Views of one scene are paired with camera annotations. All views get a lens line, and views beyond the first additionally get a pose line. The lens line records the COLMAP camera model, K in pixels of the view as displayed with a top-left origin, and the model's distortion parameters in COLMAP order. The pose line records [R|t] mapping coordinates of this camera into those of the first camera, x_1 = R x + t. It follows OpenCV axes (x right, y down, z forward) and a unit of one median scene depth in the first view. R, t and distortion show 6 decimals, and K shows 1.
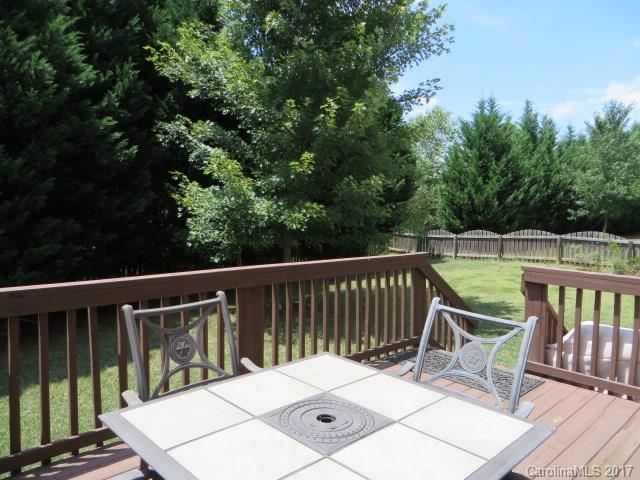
lens RADIAL K [[471.9, 0, 320.0], [0, 471.9, 230.9], [0, 0, 1]] dist [-0.035487, 0.007137]
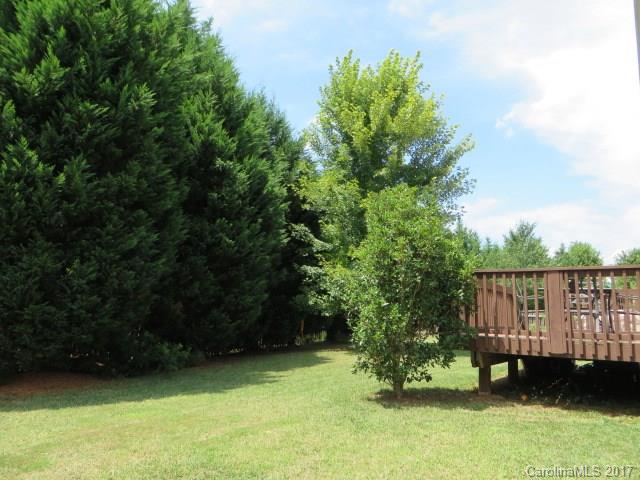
lens RADIAL K [[471.9, 0, 320.0], [0, 471.9, 230.9], [0, 0, 1]] dist [-0.035487, 0.007137]
pose [[0.979870, 0.040996, 0.195381, -0.280993], [0.003304, 0.975223, -0.221199, 0.069918], [-0.199608, 0.217392, 0.955457, -0.254395]]
